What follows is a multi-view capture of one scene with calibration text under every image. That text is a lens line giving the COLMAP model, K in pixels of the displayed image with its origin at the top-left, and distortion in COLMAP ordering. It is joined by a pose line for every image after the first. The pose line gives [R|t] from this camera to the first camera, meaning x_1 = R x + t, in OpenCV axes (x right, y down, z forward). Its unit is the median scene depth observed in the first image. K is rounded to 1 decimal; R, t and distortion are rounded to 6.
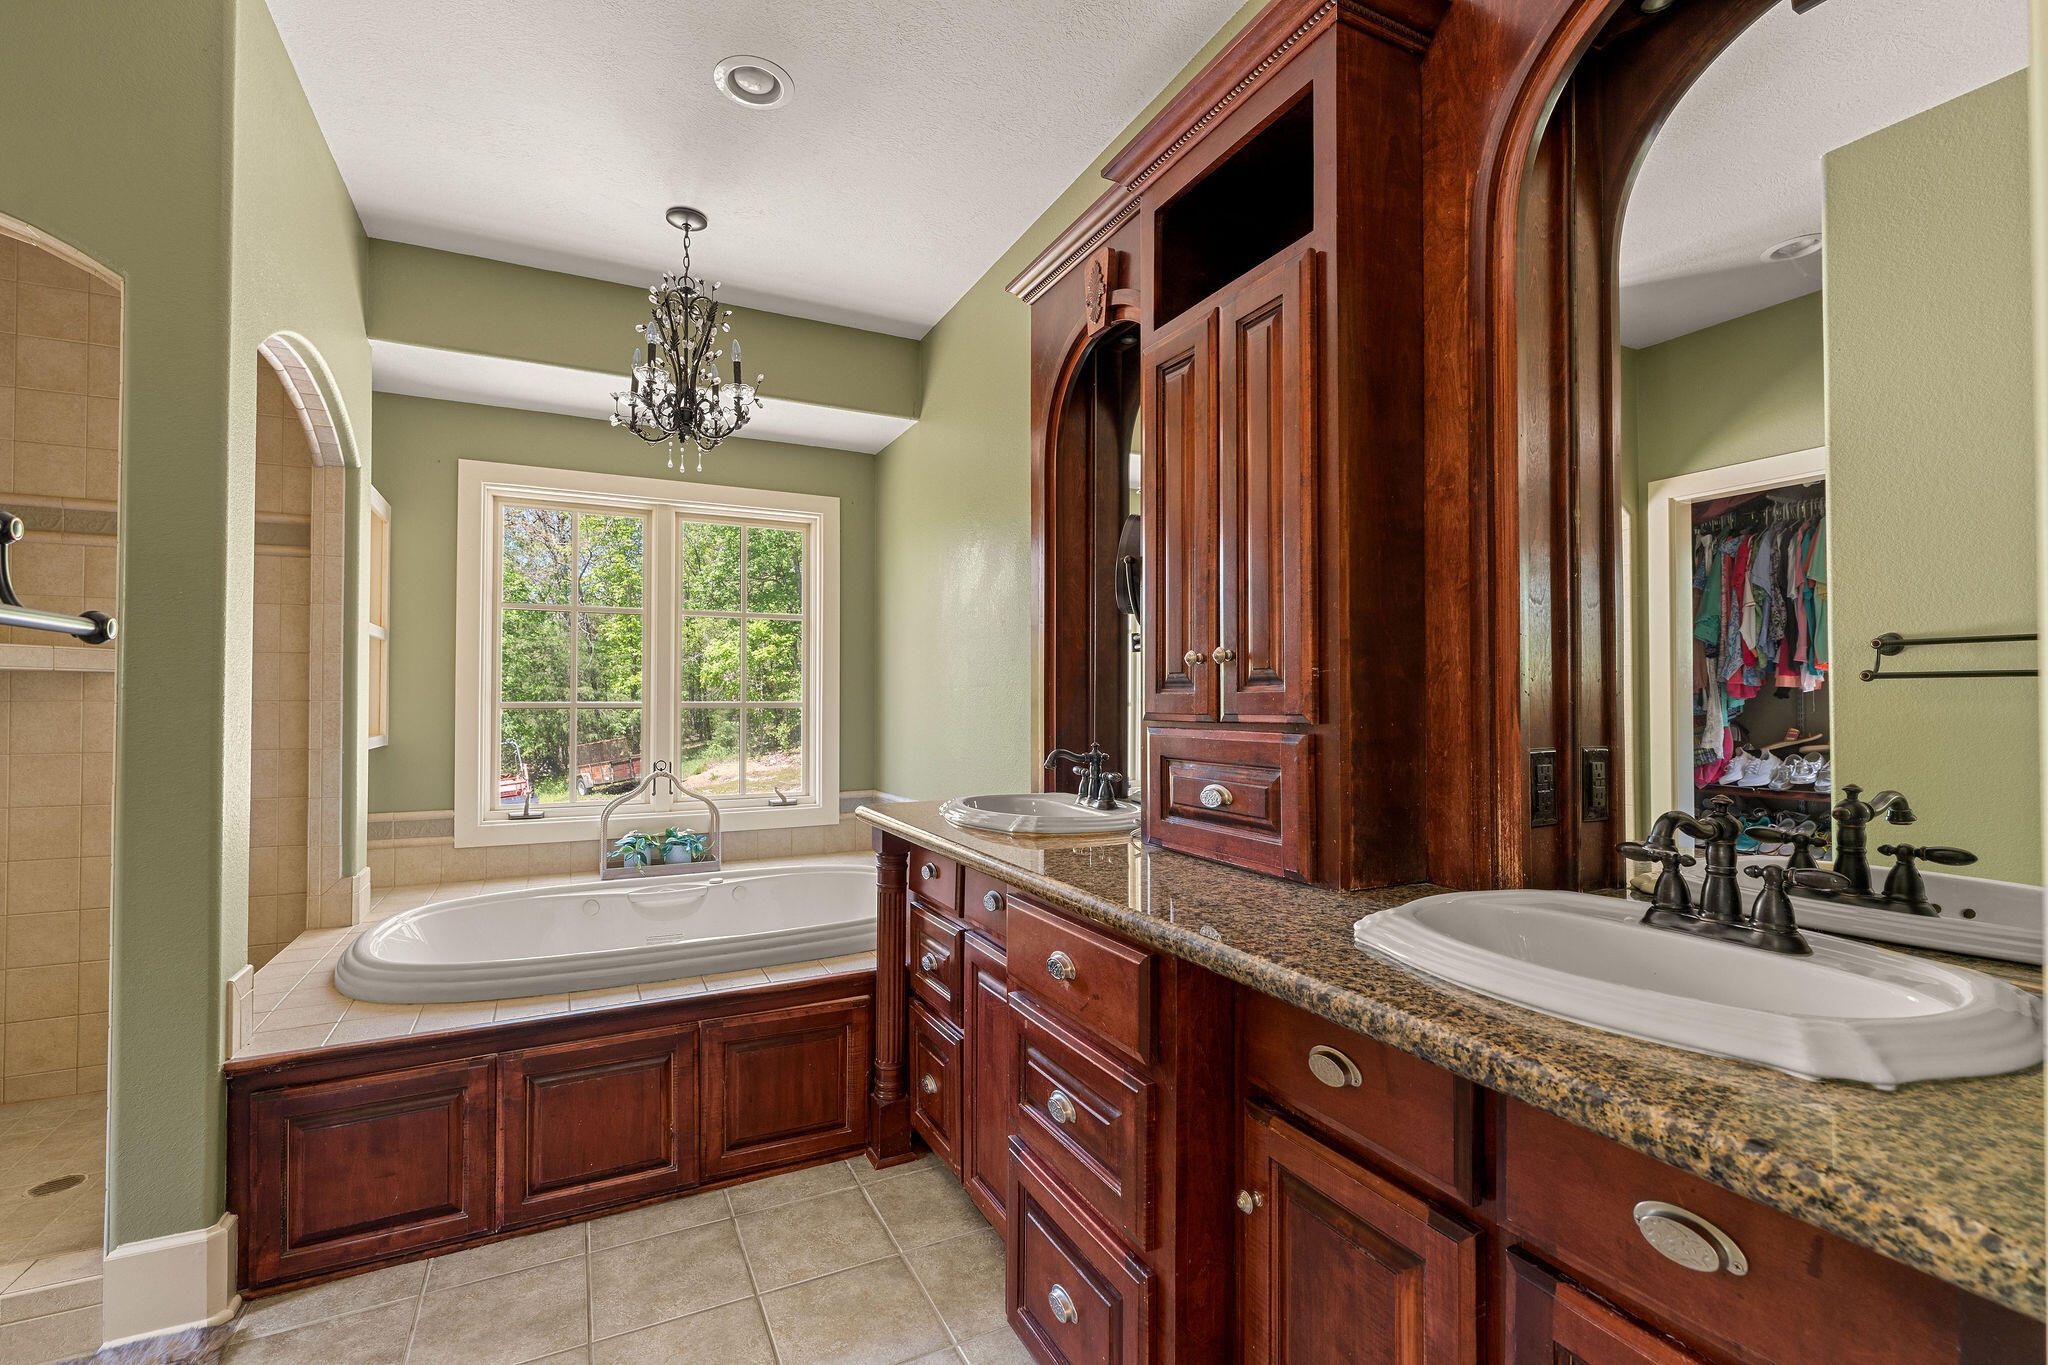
lens RADIAL K [[896.4, 0, 1021.7], [0, 896.4, 689.7], [0, 0, 1]] dist [0.000680, -0.001563]
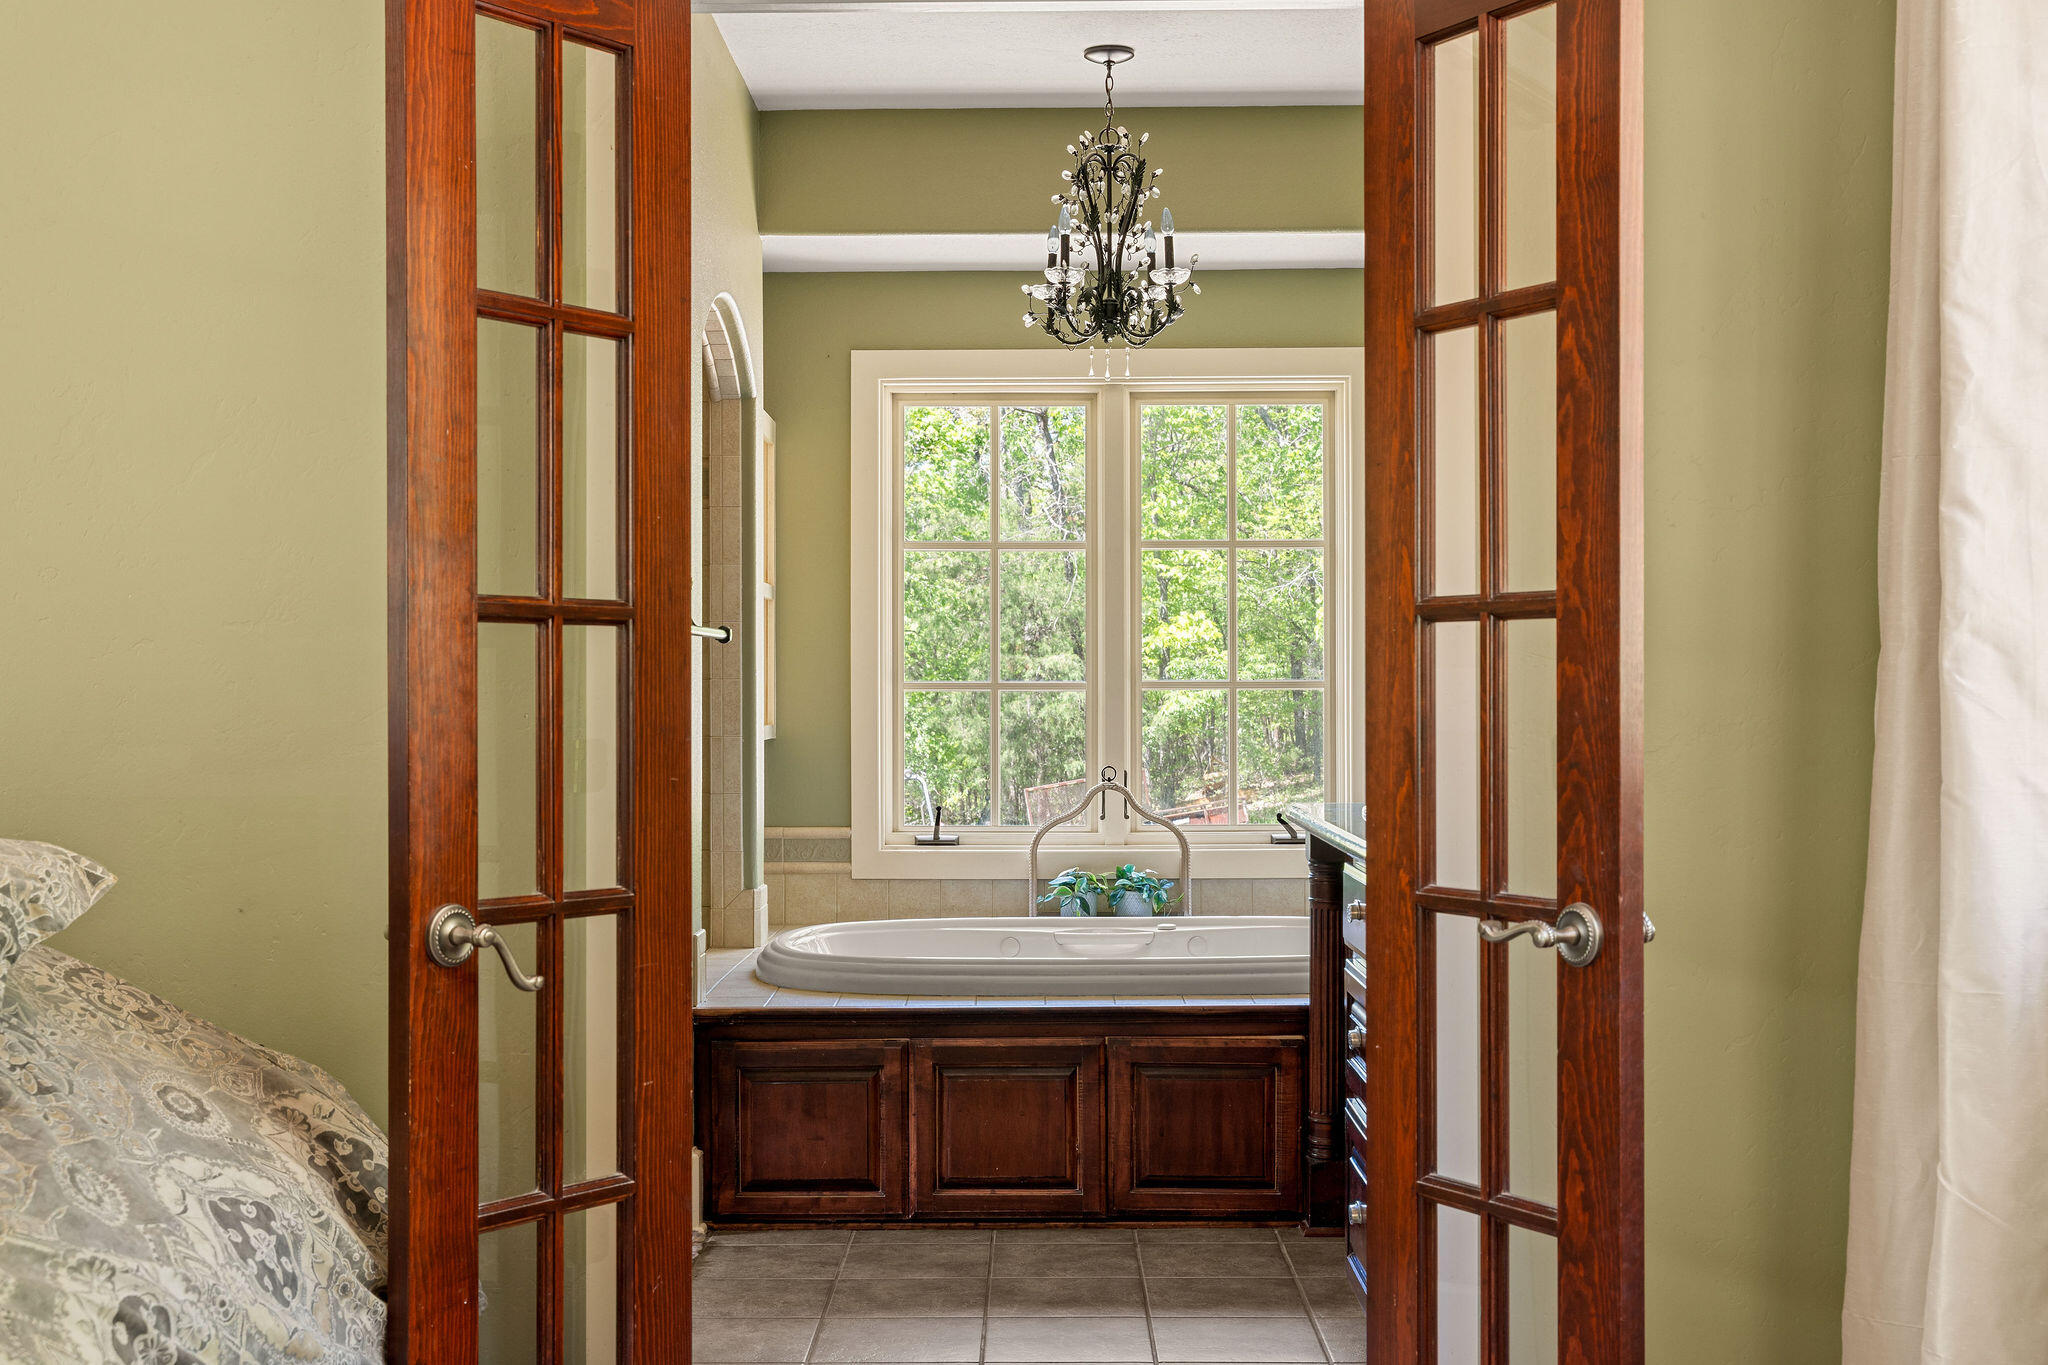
lens RADIAL K [[2464.7, 0, 1025.0], [0, 2464.7, 678.6], [0, 0, 1]] dist [-0.011099, 0.000000]
pose [[0.890558, -0.005229, -0.454840, 0.586695], [0.009625, 0.999927, 0.007349, -0.002635], [0.454768, -0.010922, 0.890543, -1.039176]]
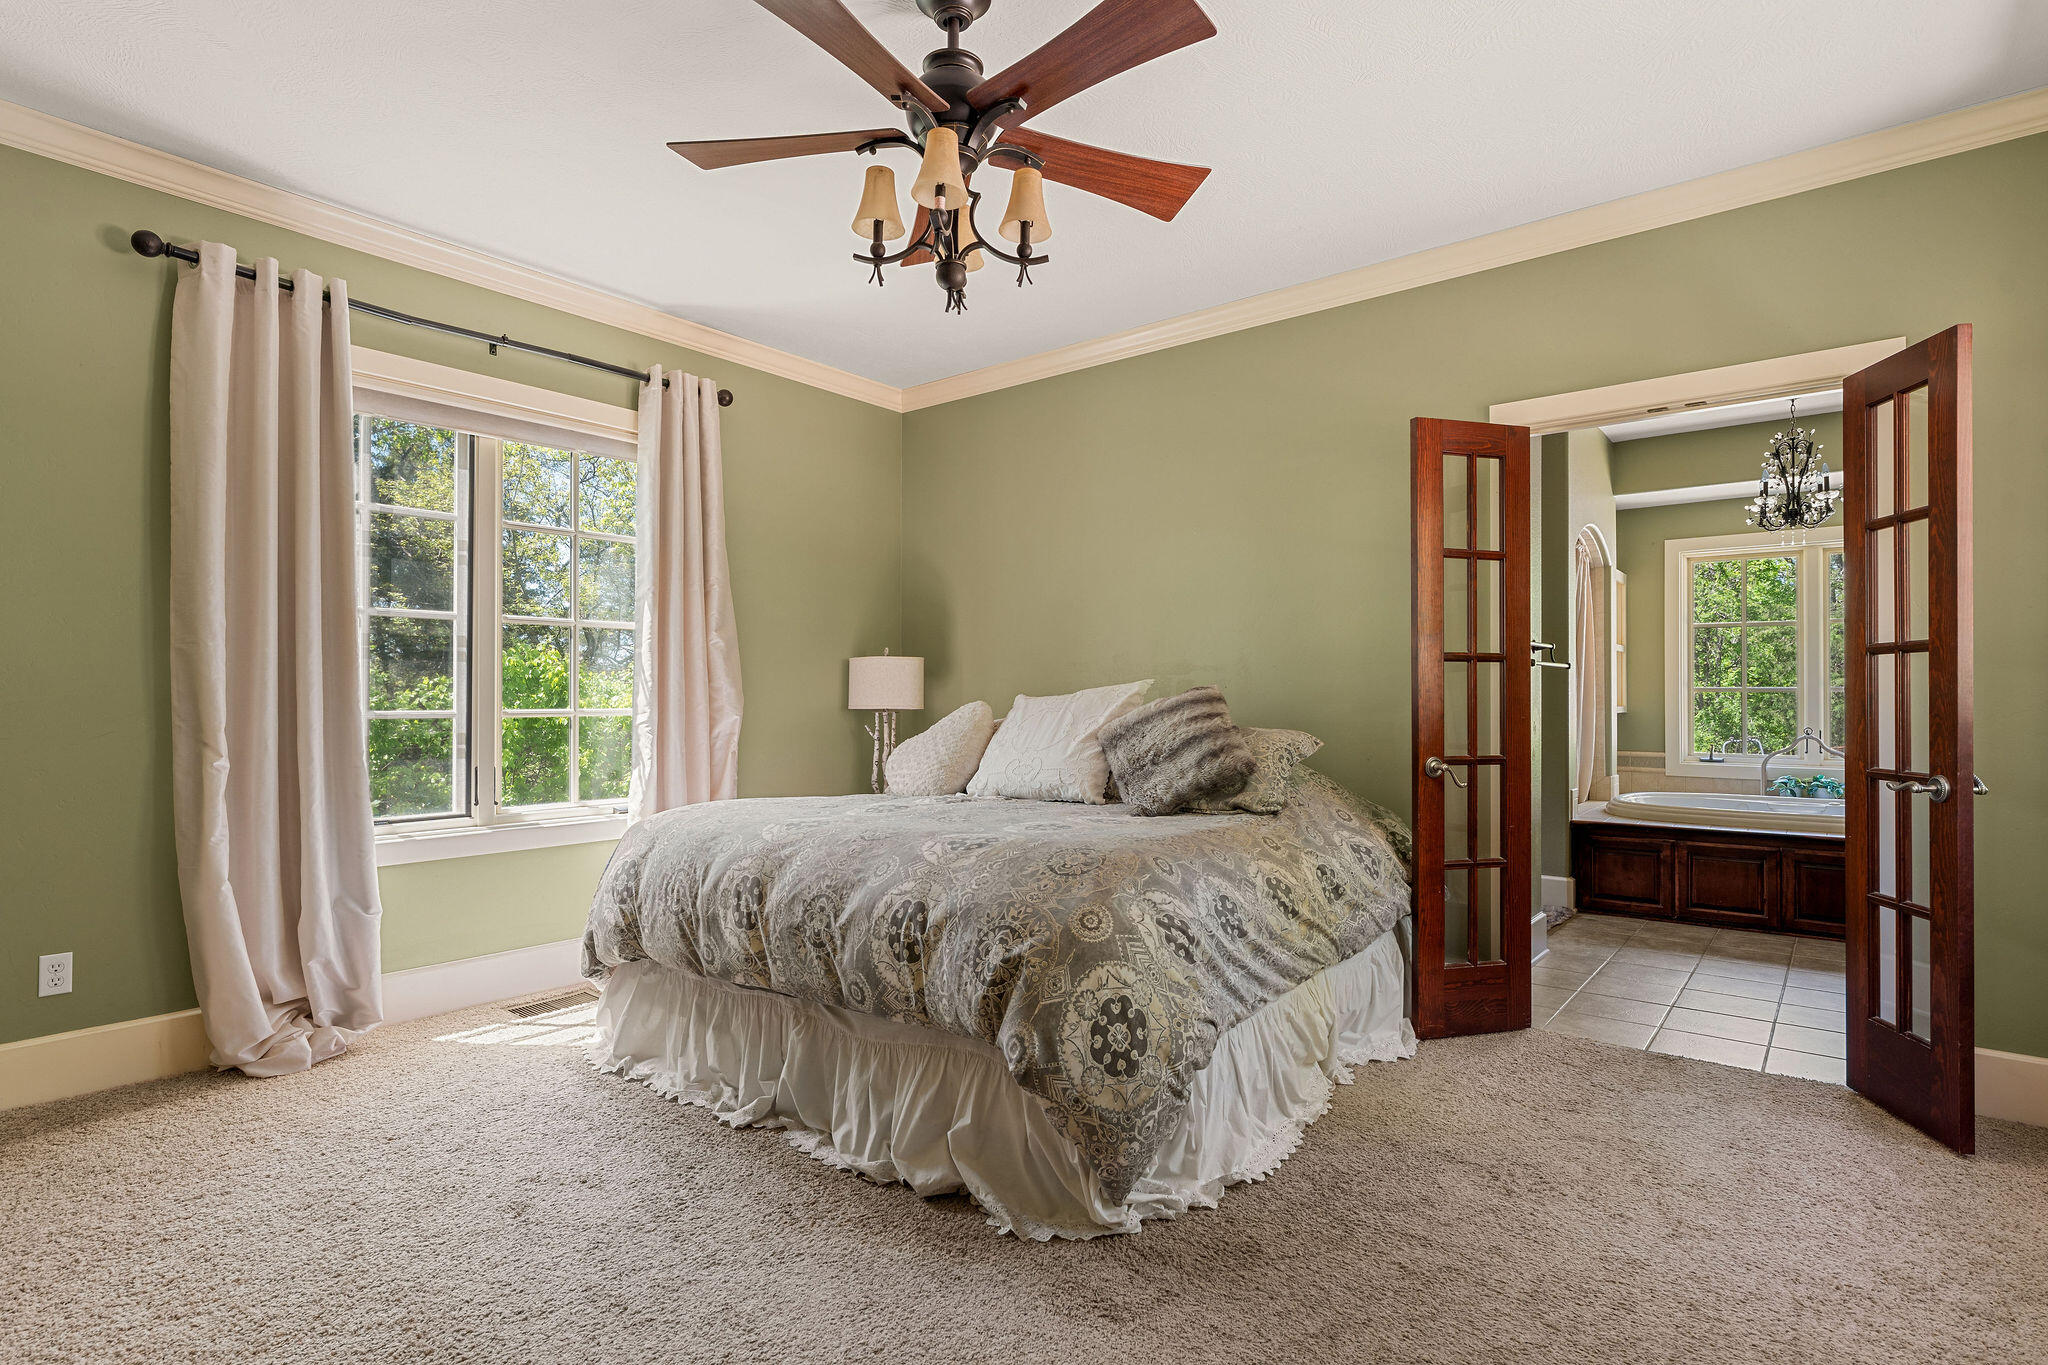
lens RADIAL K [[1038.2, 0, 1017.2], [0, 1038.2, 686.9], [0, 0, 1]] dist [-0.001099, 0.000057]
pose [[0.413366, -0.008688, -0.910524, 0.869853], [0.011904, 0.999921, -0.004137, 0.009661], [0.910487, -0.009129, 0.413436, -1.239352]]
